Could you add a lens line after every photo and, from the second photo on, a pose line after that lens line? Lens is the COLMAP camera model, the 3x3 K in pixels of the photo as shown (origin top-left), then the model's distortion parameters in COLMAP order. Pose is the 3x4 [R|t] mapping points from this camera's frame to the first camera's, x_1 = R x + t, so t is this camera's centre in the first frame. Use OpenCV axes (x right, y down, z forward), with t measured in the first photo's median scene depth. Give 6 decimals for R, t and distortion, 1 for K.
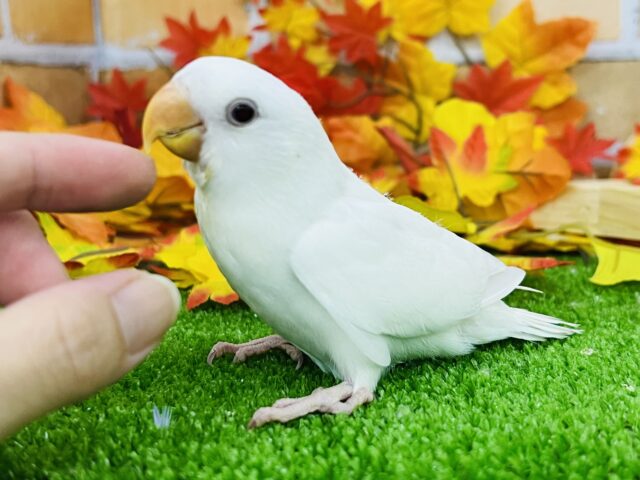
lens RADIAL K [[877.9, 0, 320.0], [0, 877.9, 240.0], [0, 0, 1]] dist [0.019632, 0.026845]
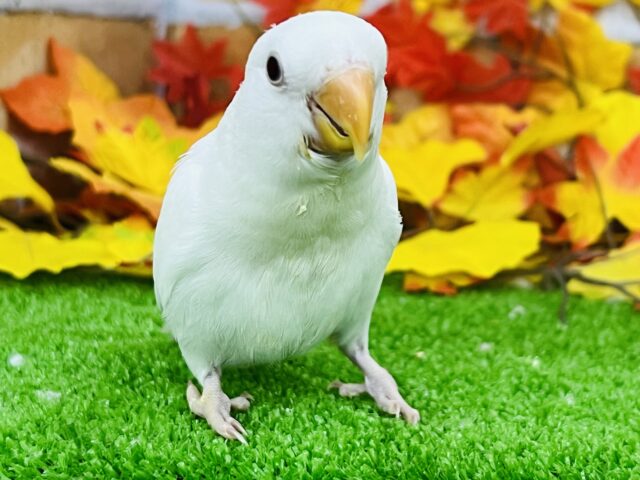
lens RADIAL K [[1435.8, 0, 320.0], [0, 1435.8, 240.0], [0, 0, 1]] dist [-0.063289, -0.519187]
pose [[0.990833, 0.071399, -0.114679, 0.041732], [-0.074821, 0.996863, -0.025811, 0.019077], [0.112476, 0.034155, 0.993067, -0.241704]]
